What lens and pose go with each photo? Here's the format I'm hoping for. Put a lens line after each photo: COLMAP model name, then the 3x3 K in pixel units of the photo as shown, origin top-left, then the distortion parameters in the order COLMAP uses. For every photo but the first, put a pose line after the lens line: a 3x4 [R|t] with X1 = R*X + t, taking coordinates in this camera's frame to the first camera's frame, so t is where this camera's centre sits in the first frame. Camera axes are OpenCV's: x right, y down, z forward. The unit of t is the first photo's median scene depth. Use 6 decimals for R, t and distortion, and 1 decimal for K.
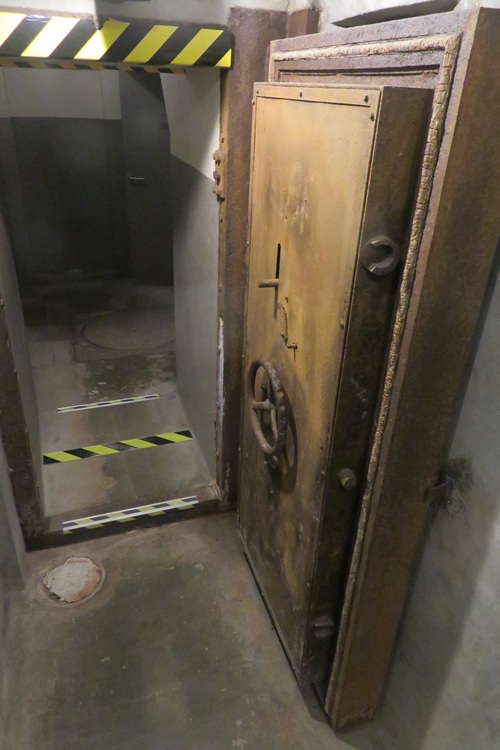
lens RADIAL K [[531.1, 0, 250.0], [0, 531.1, 375.0], [0, 0, 1]] dist [0.003333, 0.000955]
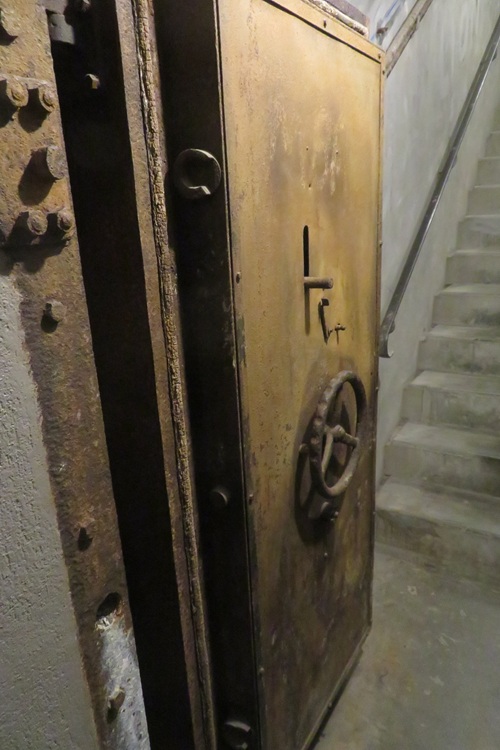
lens RADIAL K [[531.1, 0, 250.0], [0, 531.1, 375.0], [0, 0, 1]] dist [0.003333, 0.000955]
pose [[-0.634952, -0.236541, 0.735448, -0.518037], [0.390384, 0.723249, 0.569658, -0.590655], [-0.666660, 0.648813, -0.366887, 1.578866]]
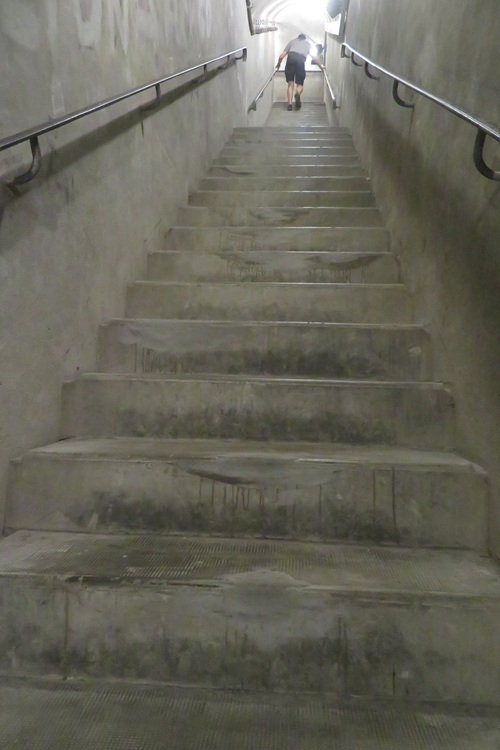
lens RADIAL K [[531.1, 0, 250.0], [0, 531.1, 375.0], [0, 0, 1]] dist [0.003333, 0.000955]
pose [[-0.905421, -0.055902, 0.420818, -0.374386], [0.153643, 0.880937, 0.447598, -0.321147], [-0.395736, 0.469920, -0.789030, 1.243324]]
